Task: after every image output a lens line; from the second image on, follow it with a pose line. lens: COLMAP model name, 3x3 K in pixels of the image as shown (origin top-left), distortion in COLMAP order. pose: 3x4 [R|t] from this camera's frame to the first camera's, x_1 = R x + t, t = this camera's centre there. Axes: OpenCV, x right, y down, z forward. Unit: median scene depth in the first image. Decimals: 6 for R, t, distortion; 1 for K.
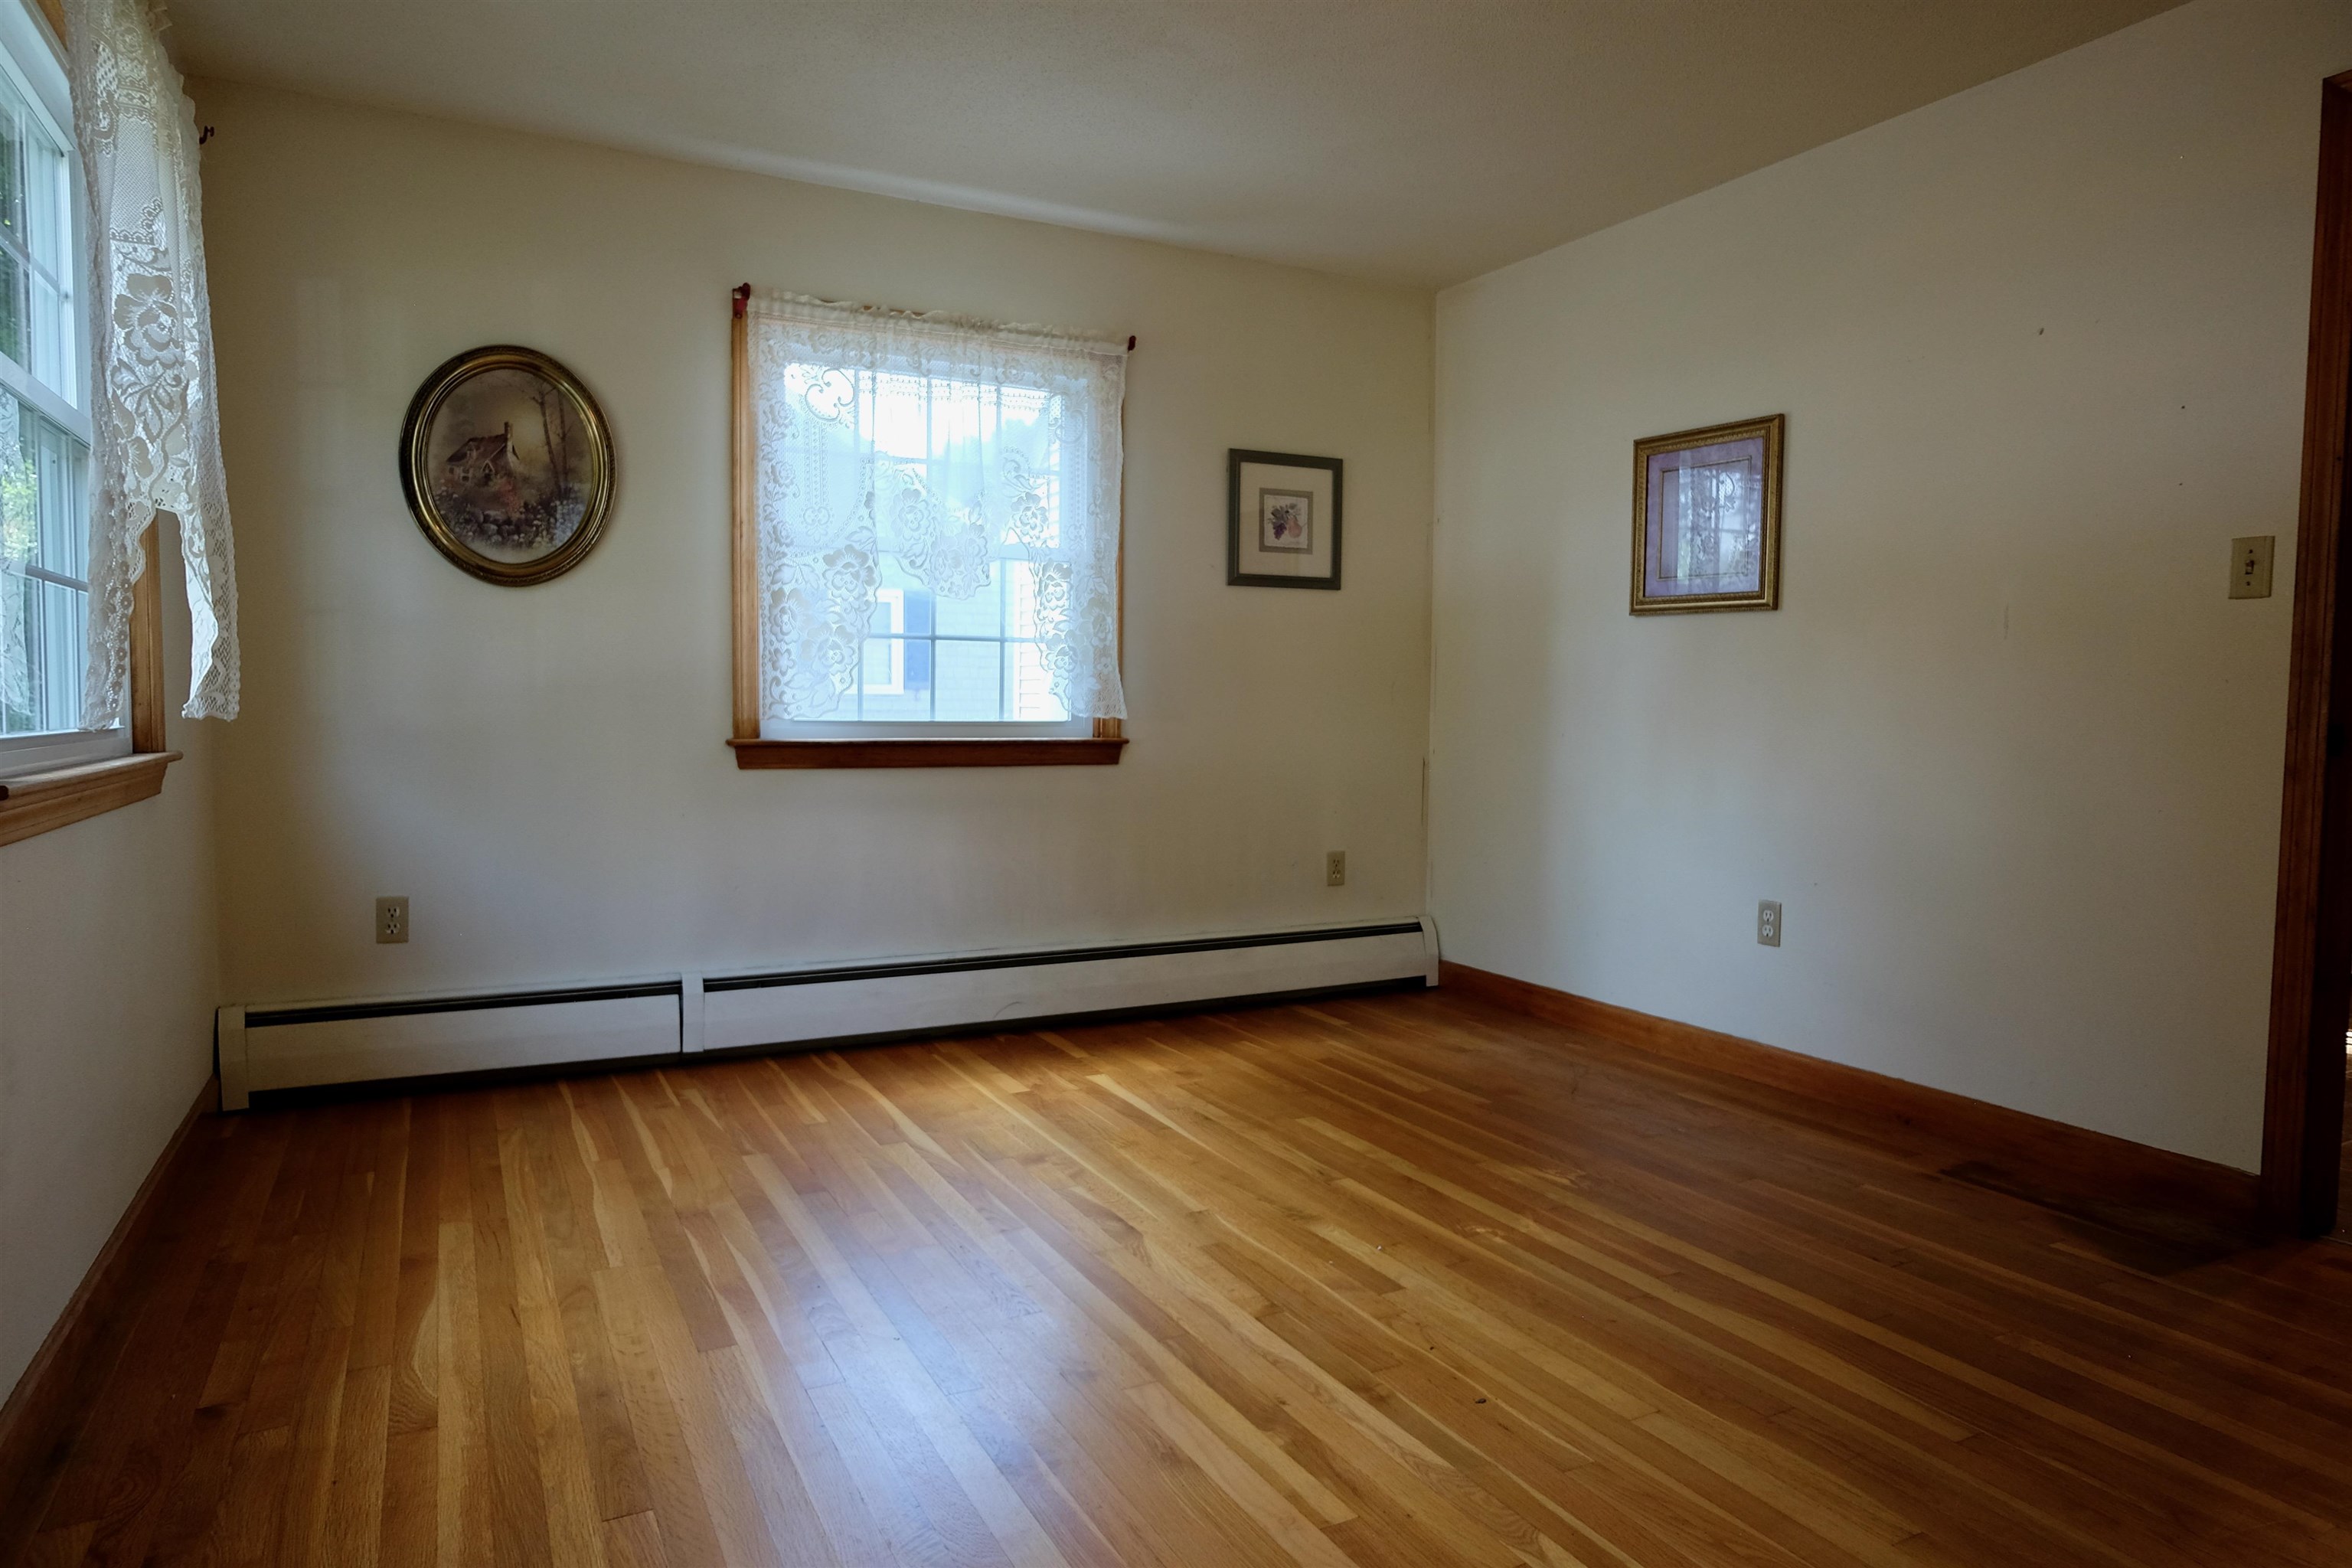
lens RADIAL K [[1419.5, 0, 1178.2], [0, 1419.5, 784.9], [0, 0, 1]] dist [-0.046451, 0.002445]
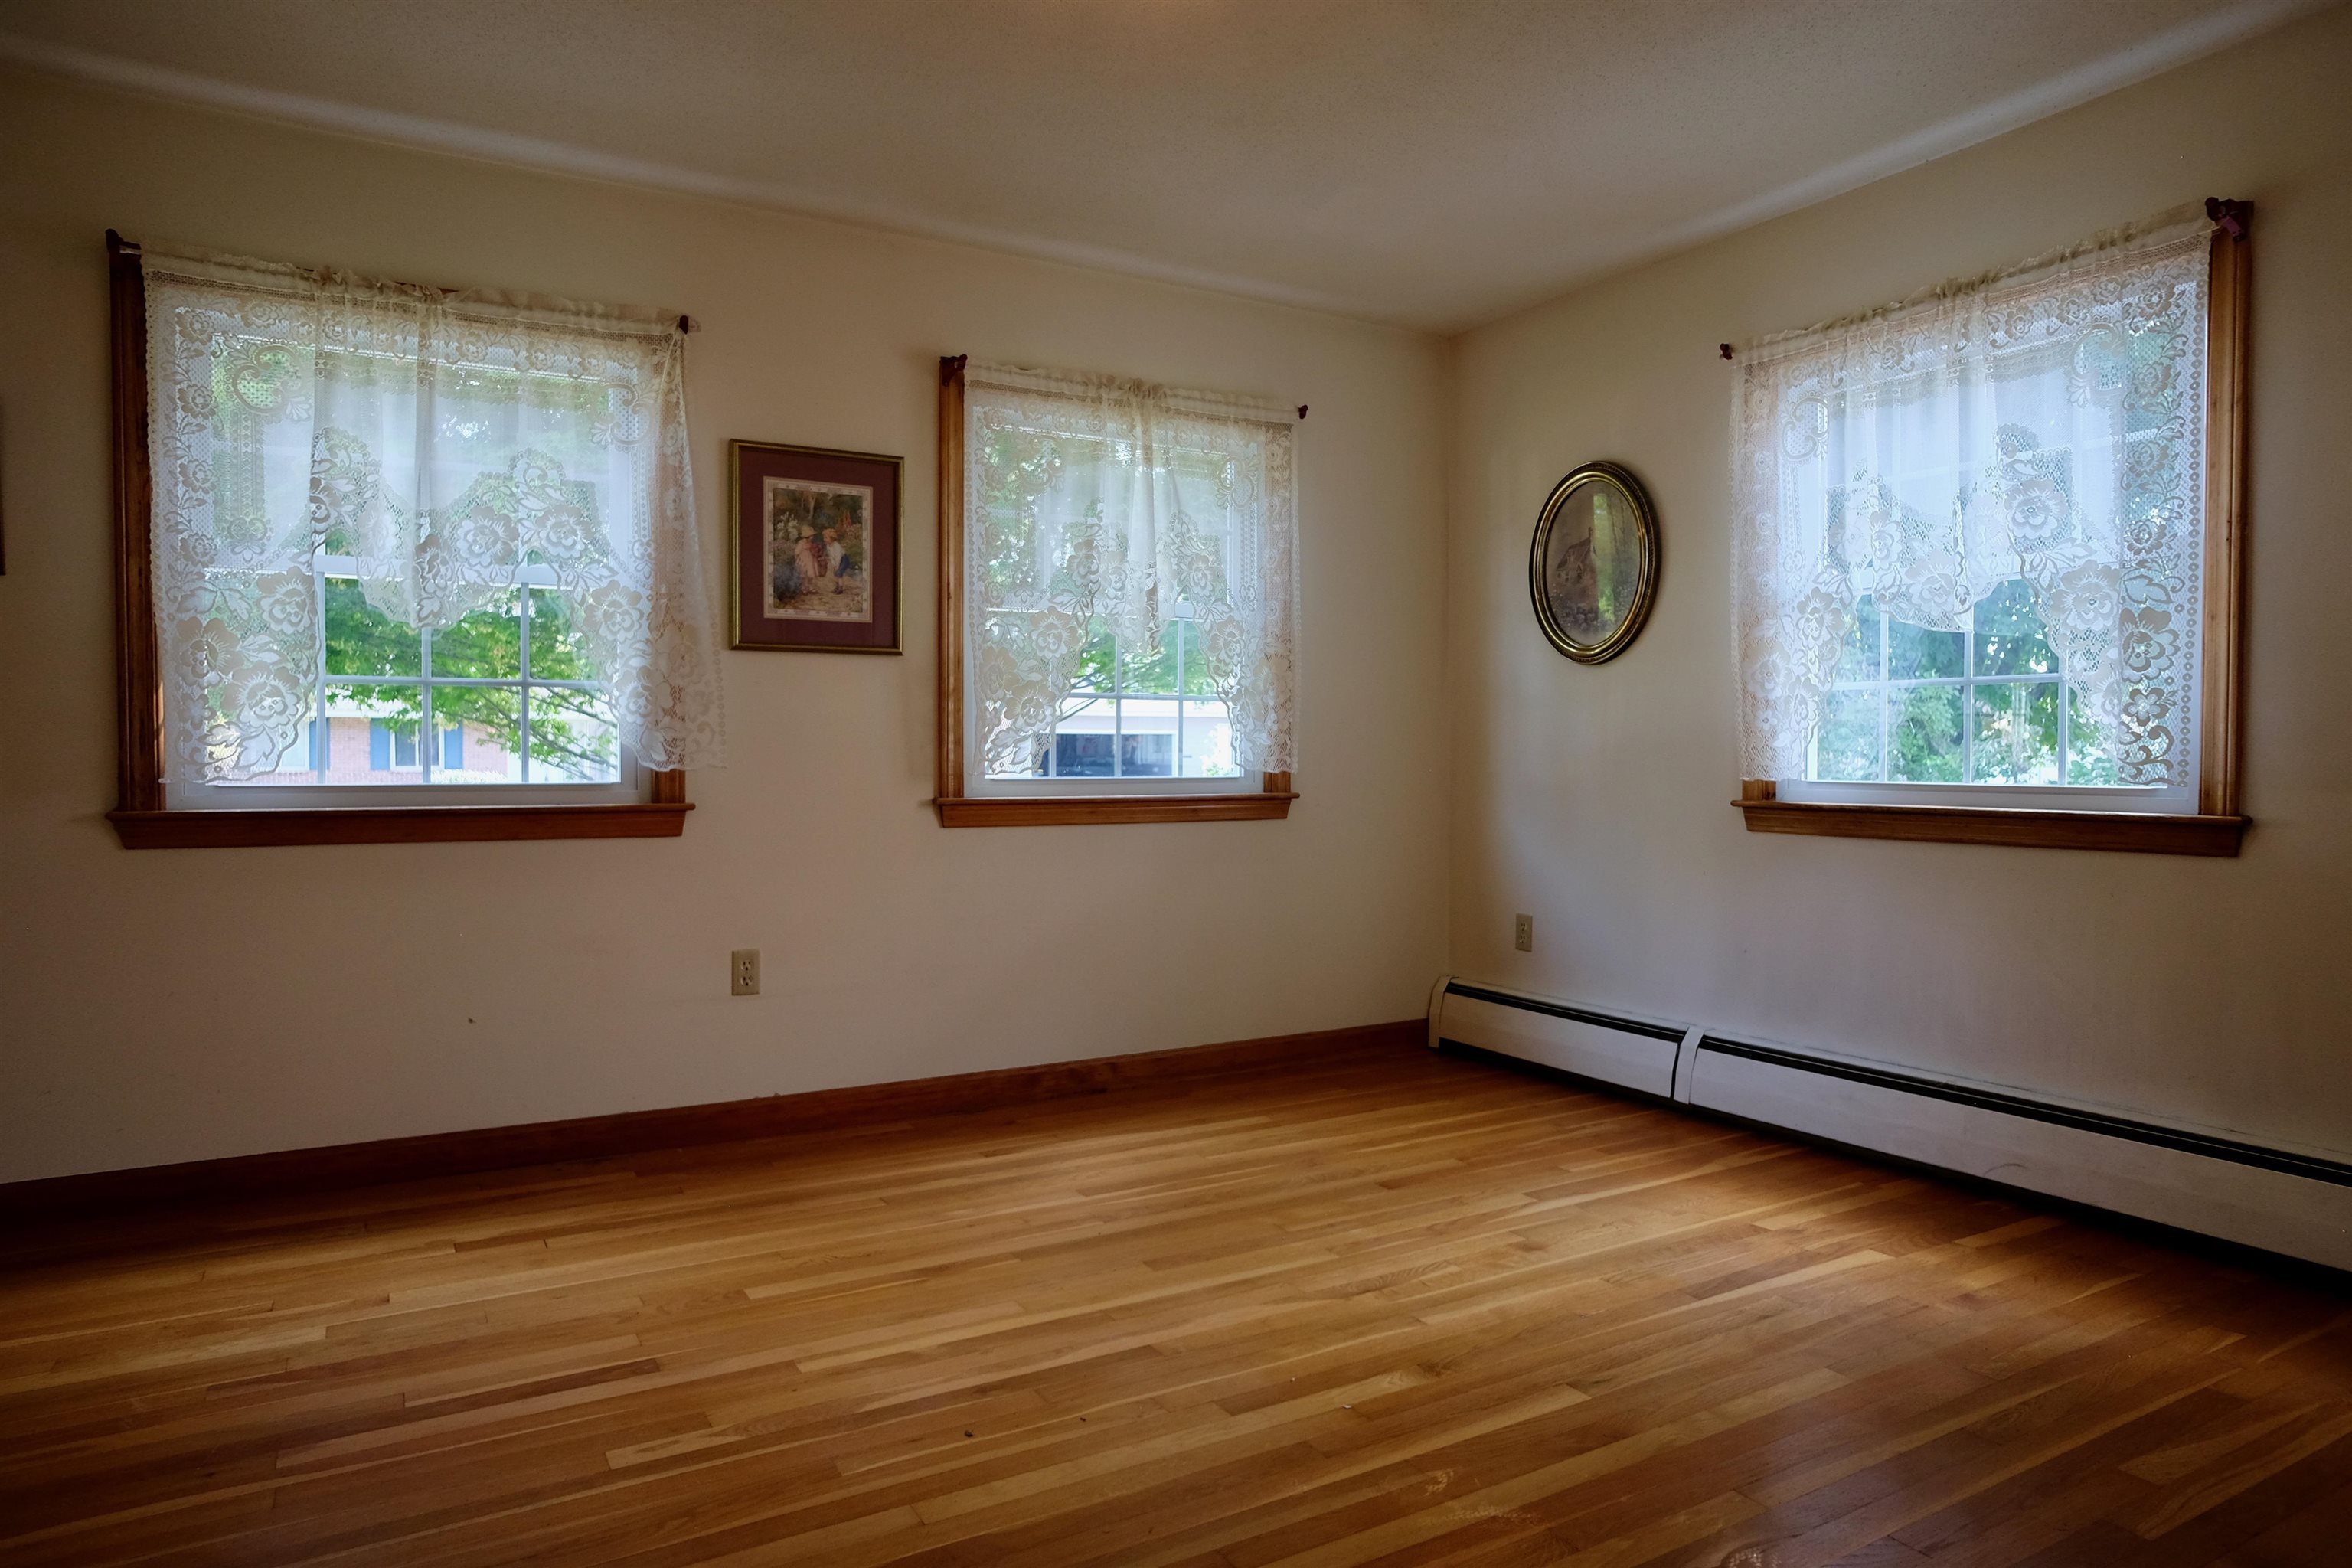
lens RADIAL K [[1419.5, 0, 1181.7], [0, 1419.5, 790.6], [0, 0, 1]] dist [-0.046451, 0.002445]
pose [[0.037293, 0.014762, -0.999195, 0.740088], [-0.059467, 0.998152, 0.012527, -0.031715], [0.997533, 0.058952, 0.038102, 0.649045]]
